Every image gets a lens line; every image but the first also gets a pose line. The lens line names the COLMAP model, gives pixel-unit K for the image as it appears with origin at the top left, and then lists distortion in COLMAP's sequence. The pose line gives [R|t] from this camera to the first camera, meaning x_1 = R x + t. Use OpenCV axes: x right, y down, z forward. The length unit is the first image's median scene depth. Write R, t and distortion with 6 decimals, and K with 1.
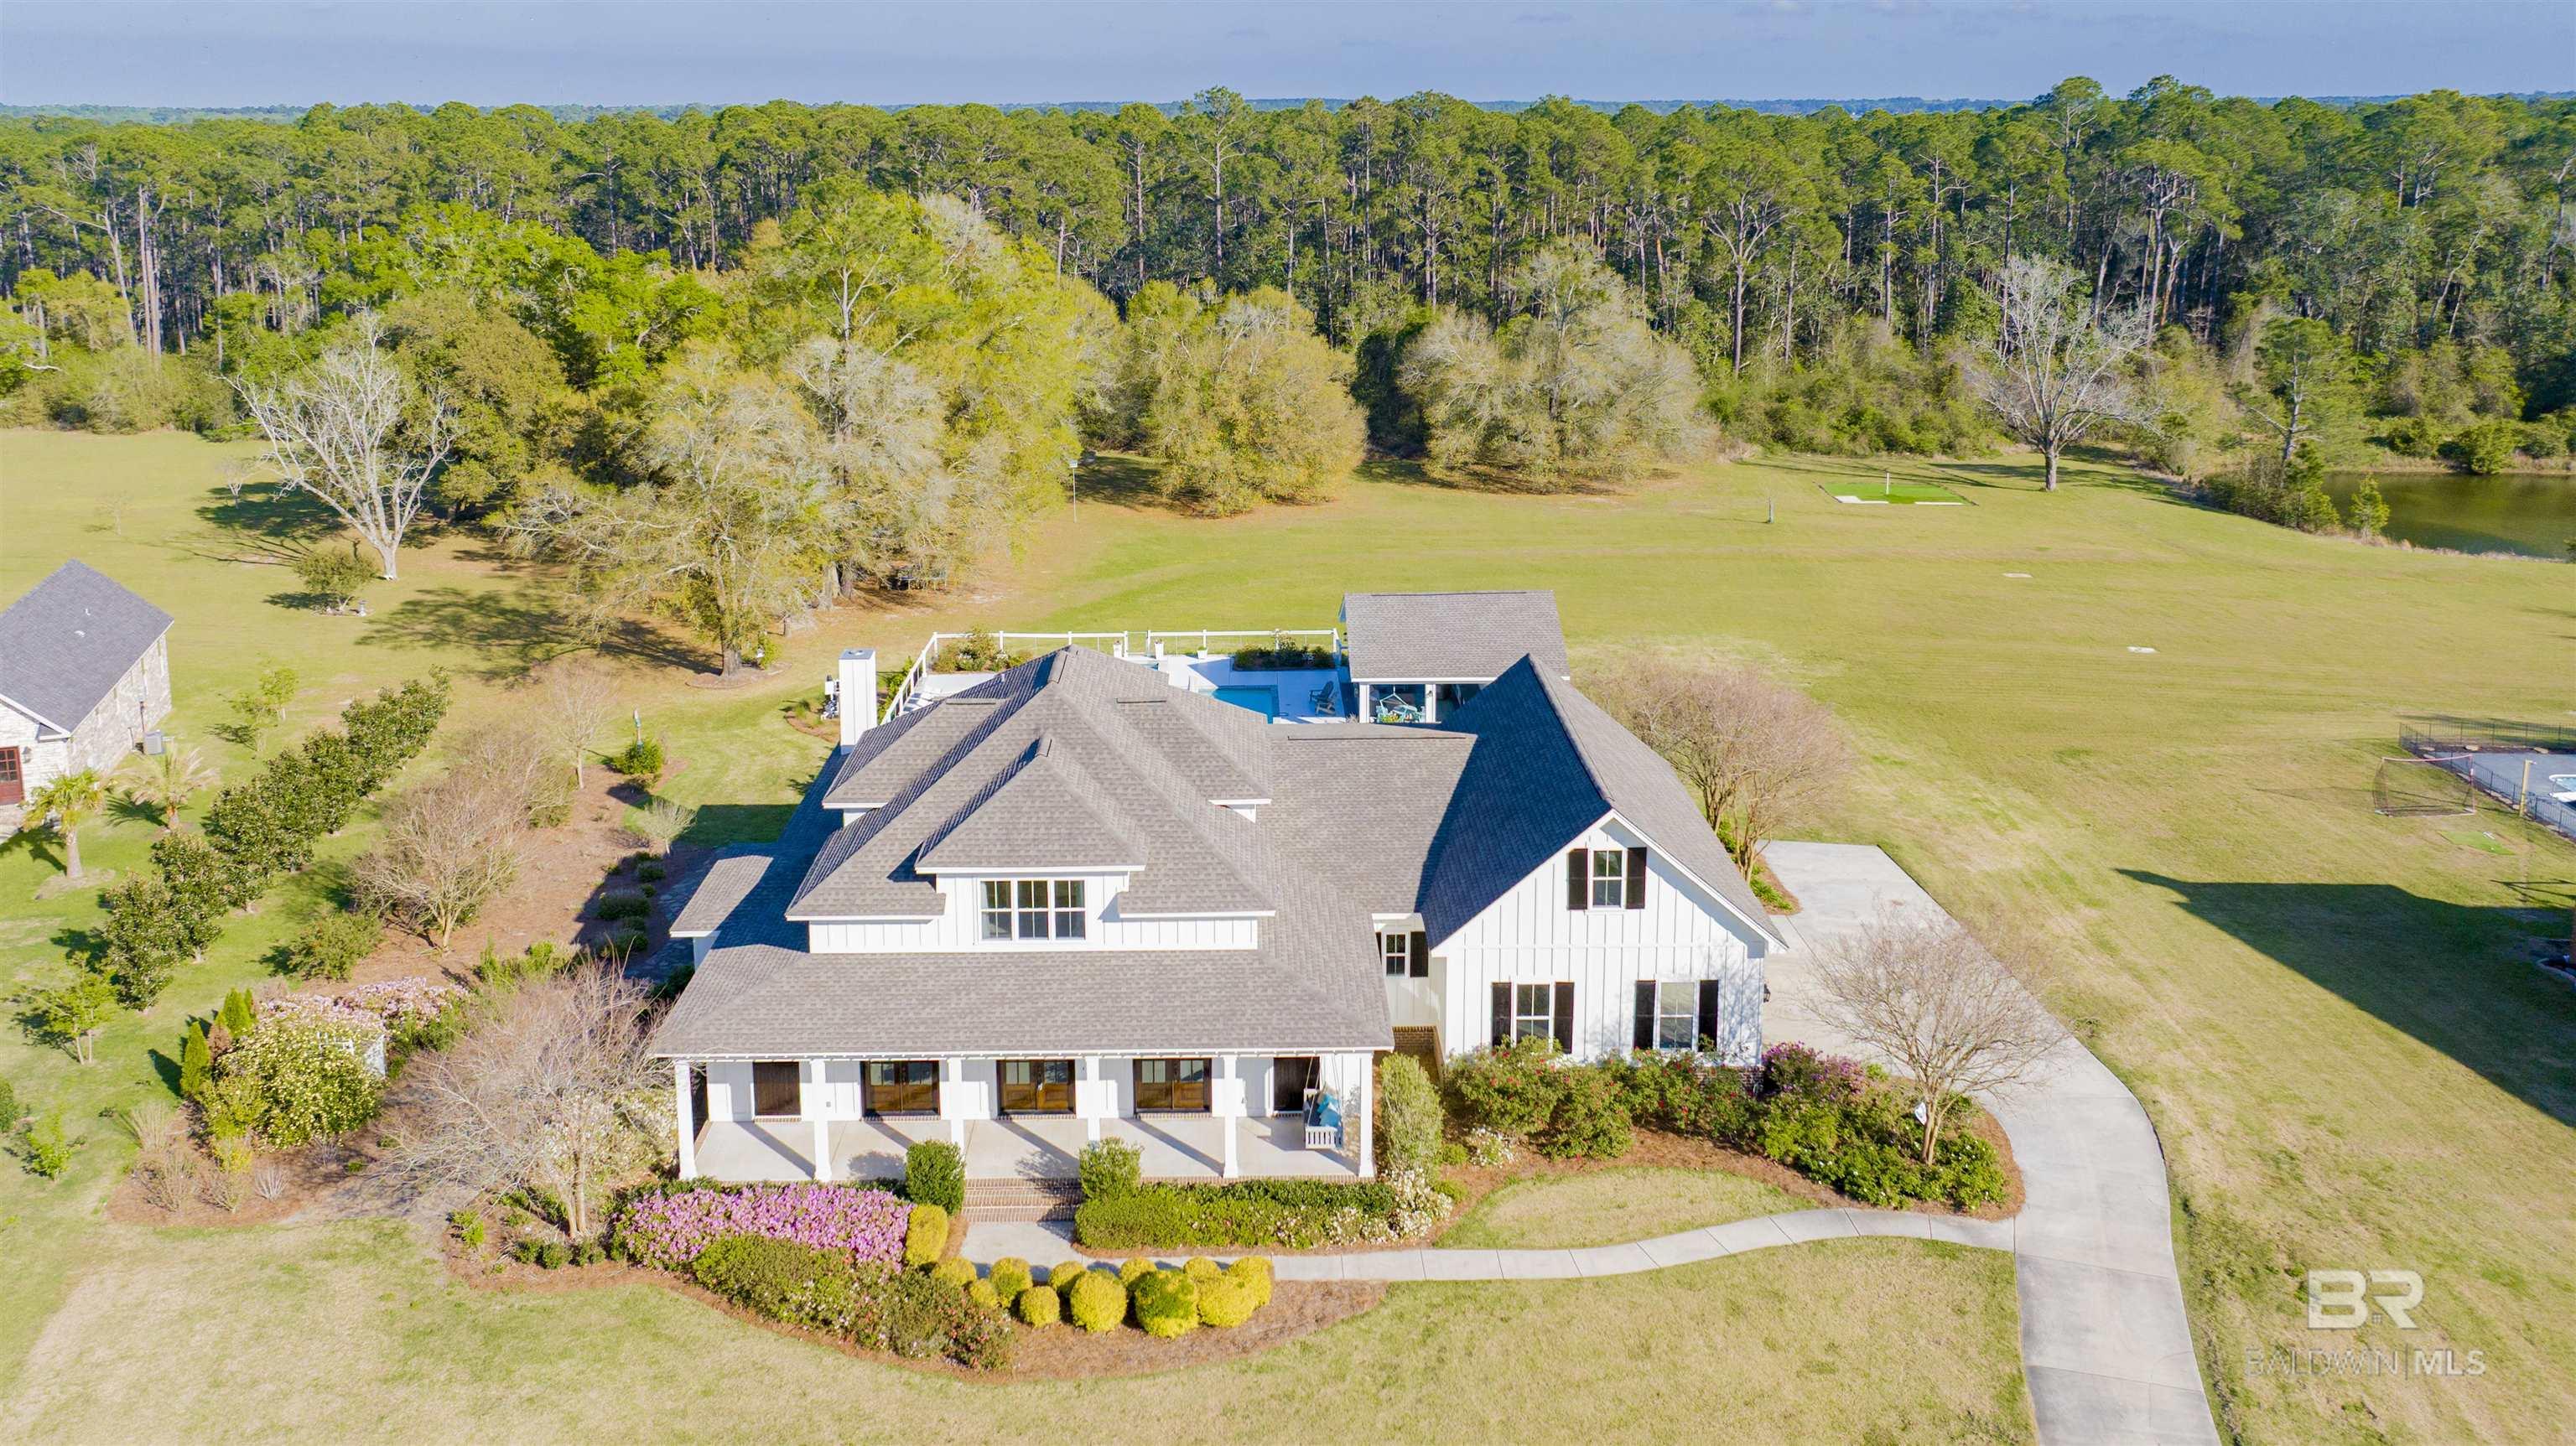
lens RADIAL K [[1892.5, 0, 1241.4], [0, 1892.5, 429.0], [0, 0, 1]] dist [-0.012422, -0.006622]
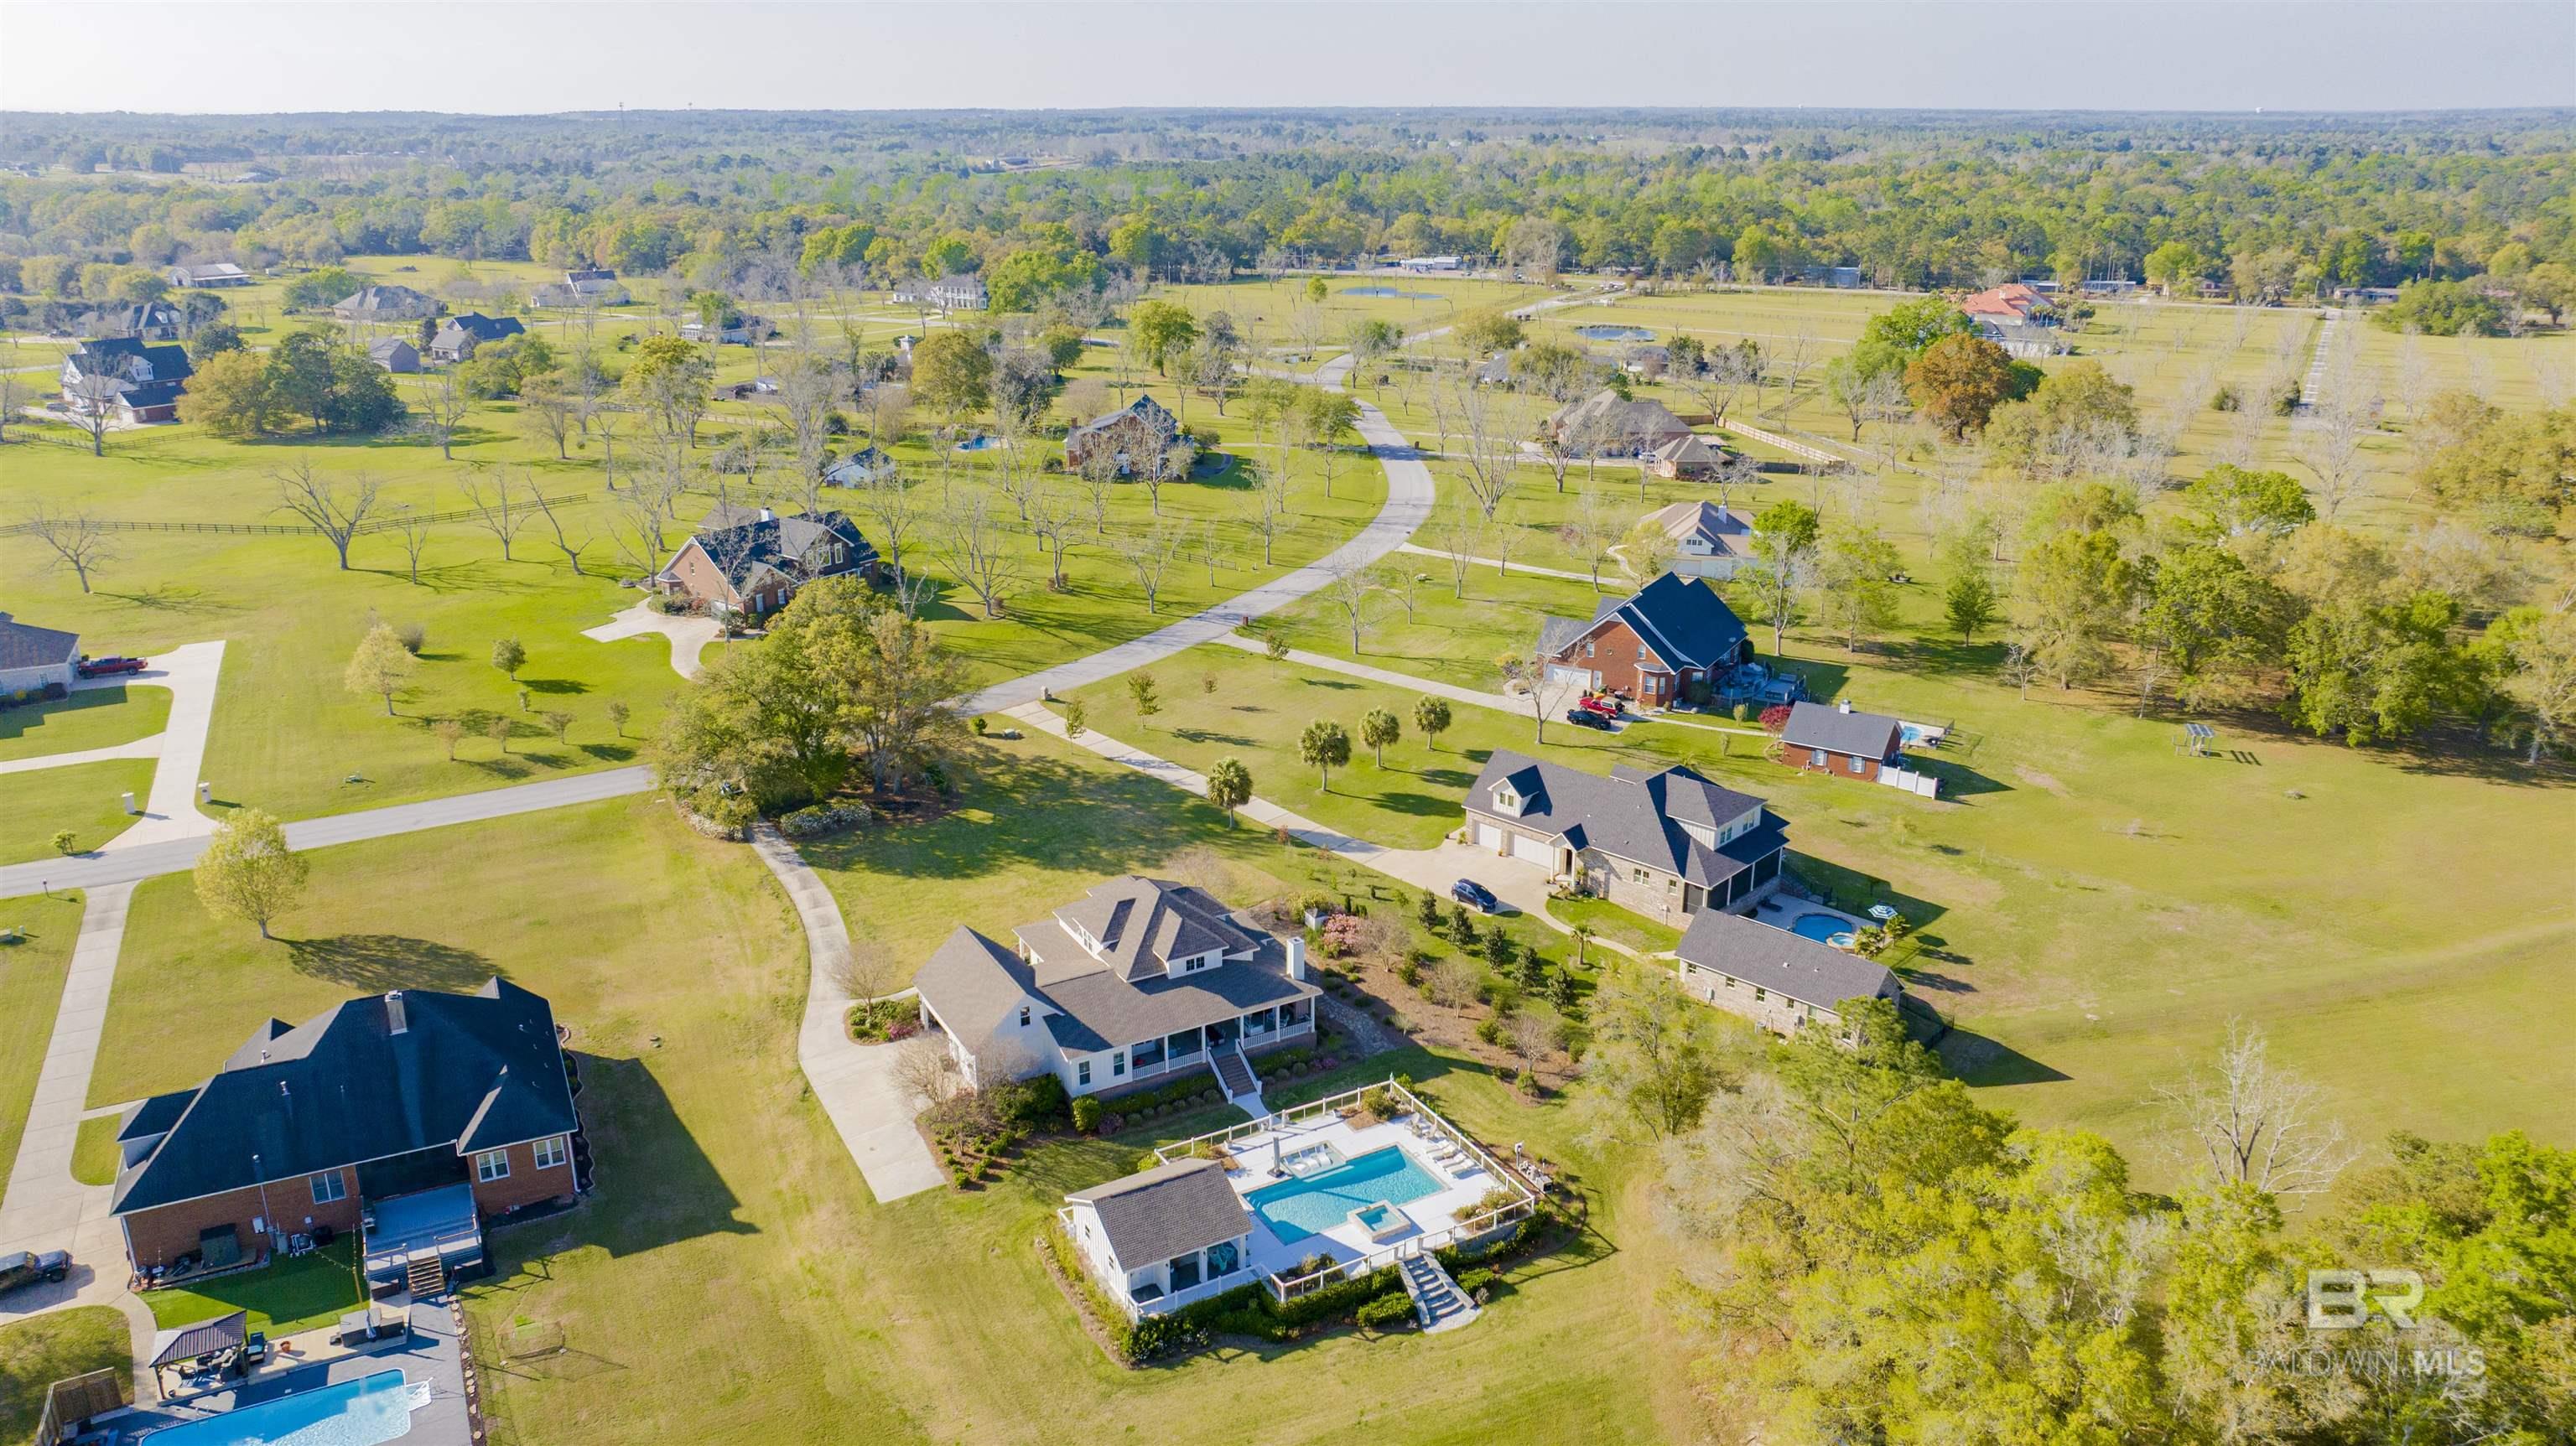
lens RADIAL K [[1814.3, 0, 1297.5], [0, 1814.3, 706.9], [0, 0, 1]] dist [-0.016664, -0.004214]
pose [[-0.869661, 0.158862, -0.467388, 1.068029], [-0.082831, 0.886420, 0.455409, -1.553805], [0.486650, 0.434766, -0.757727, 3.400283]]
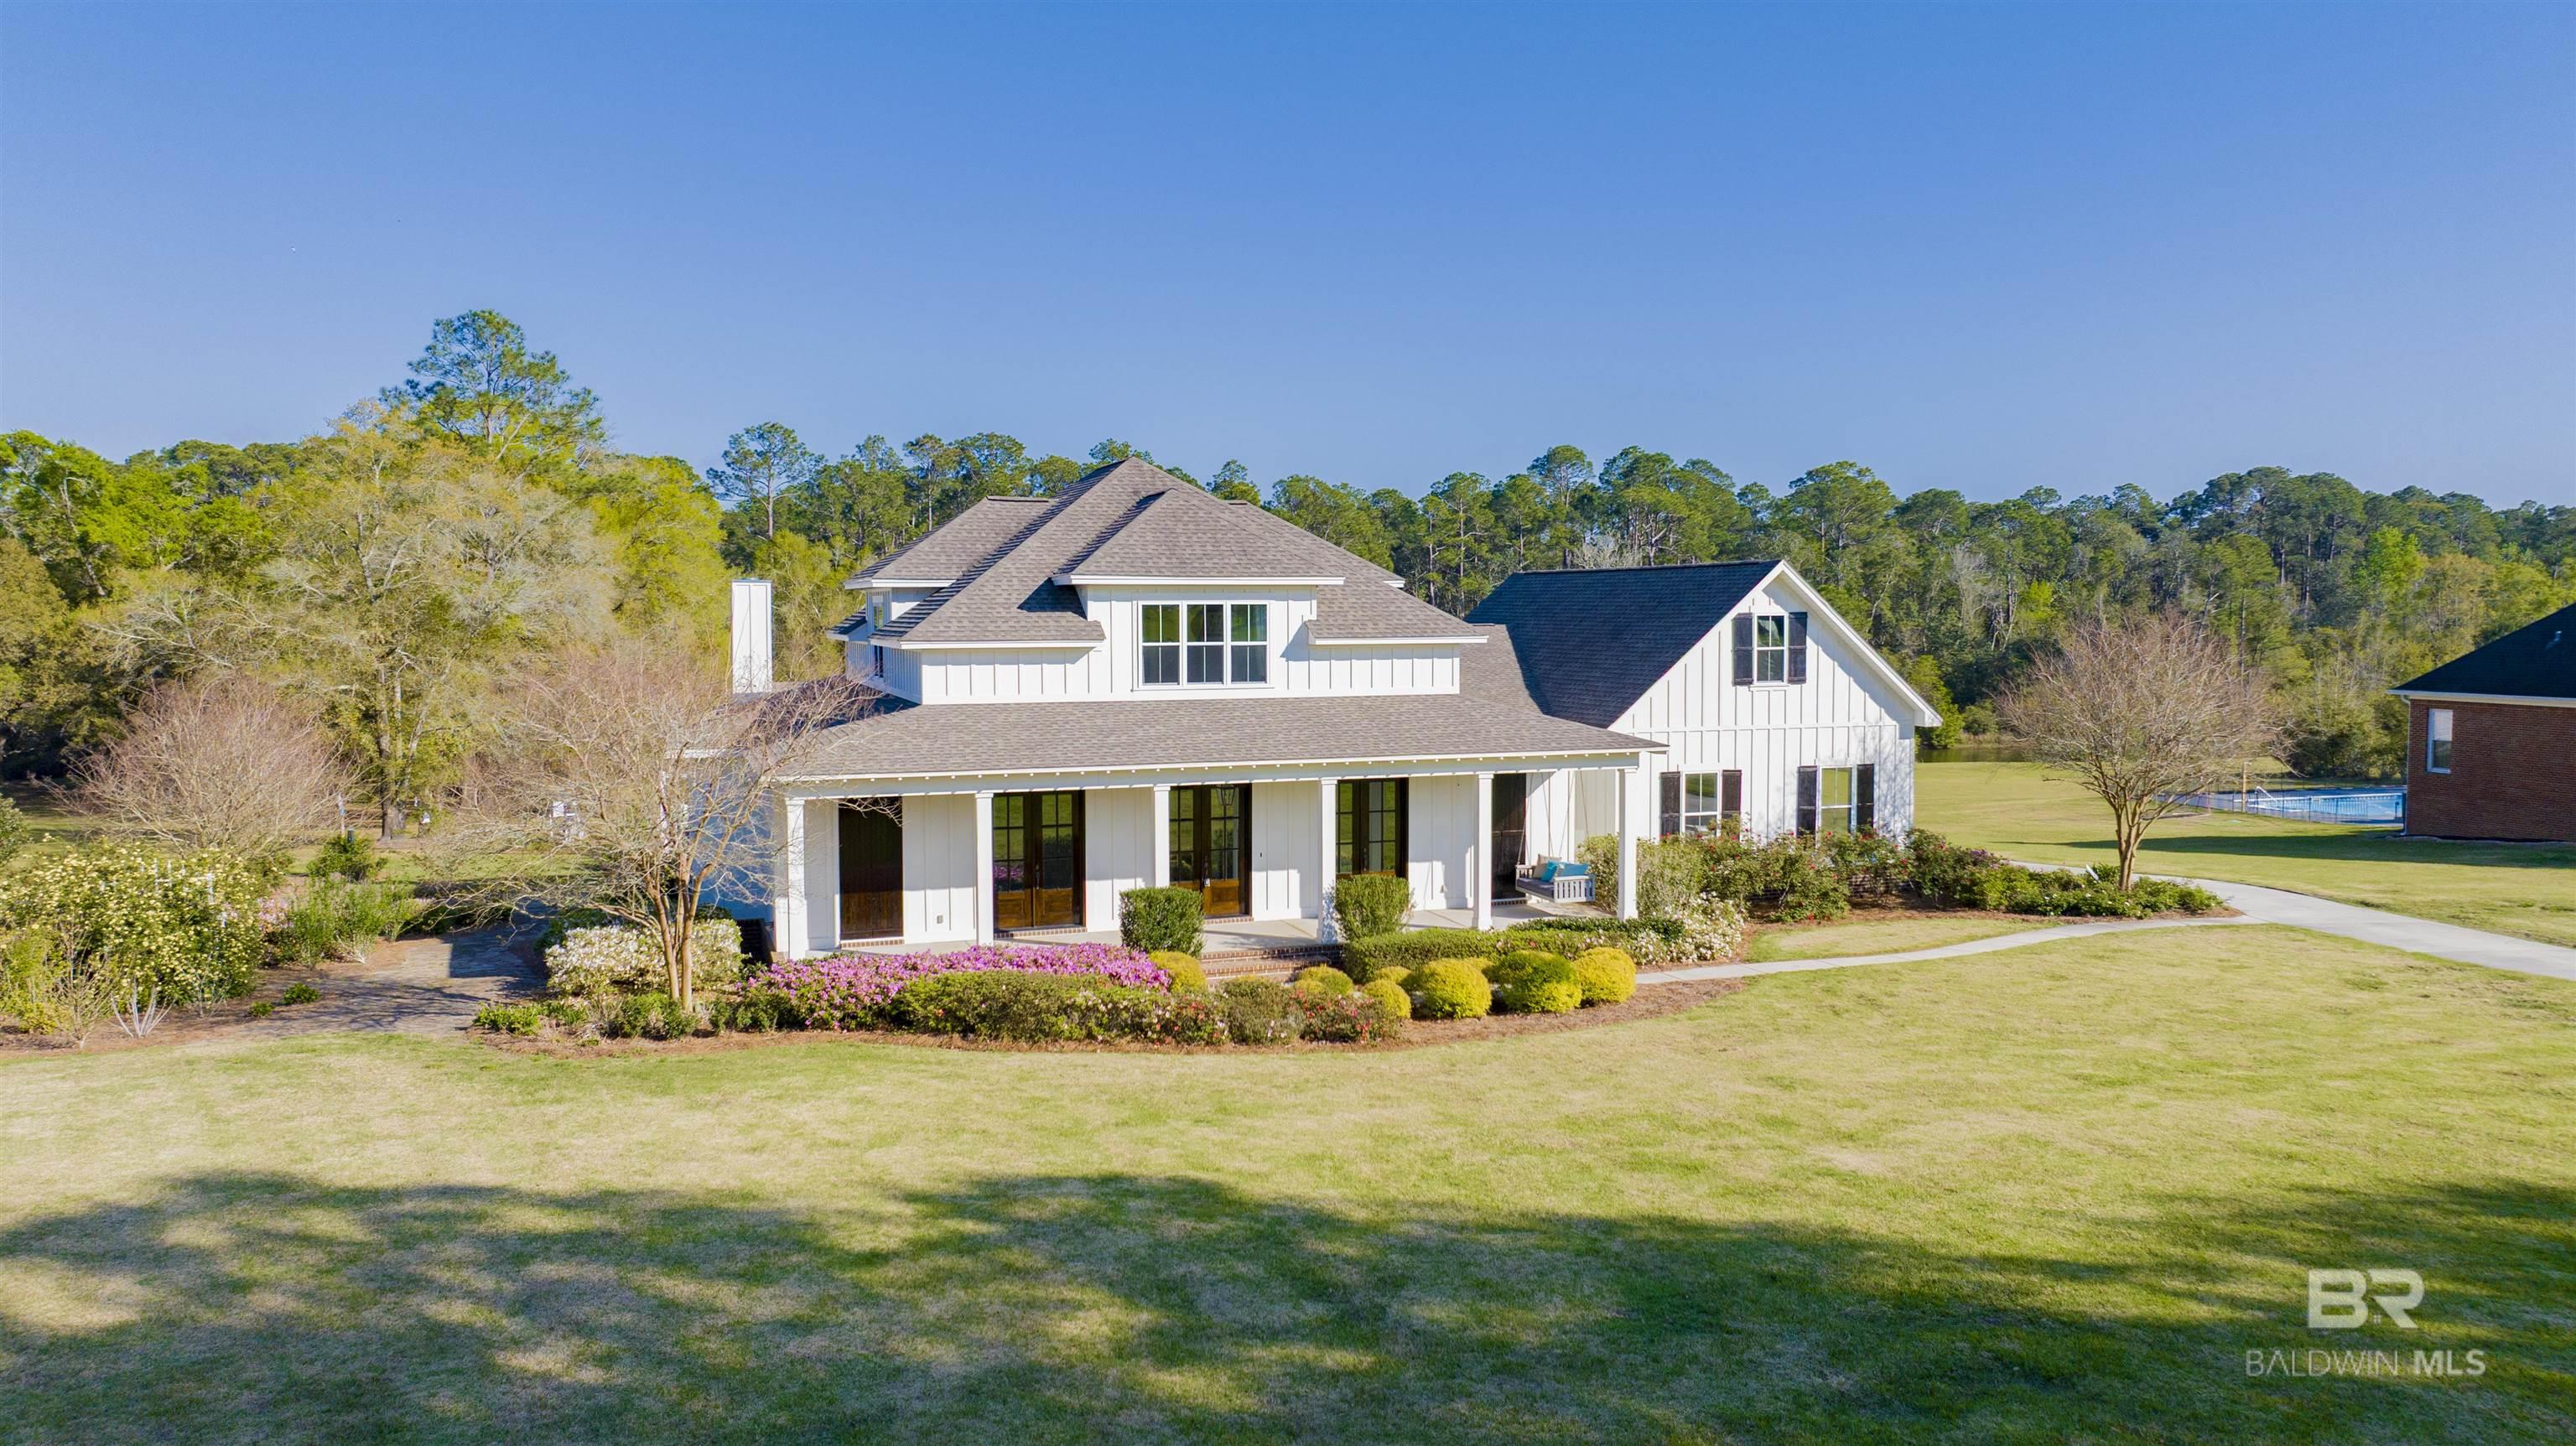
lens RADIAL K [[1826.9, 0, 1299.5], [0, 1826.9, 715.7], [0, 0, 1]] dist [-0.034611, 0.027777]
pose [[0.941996, -0.013883, 0.335337, -0.318571], [0.052271, 0.993021, -0.105722, 0.352917], [-0.331529, 0.117118, 0.936147, 0.254766]]
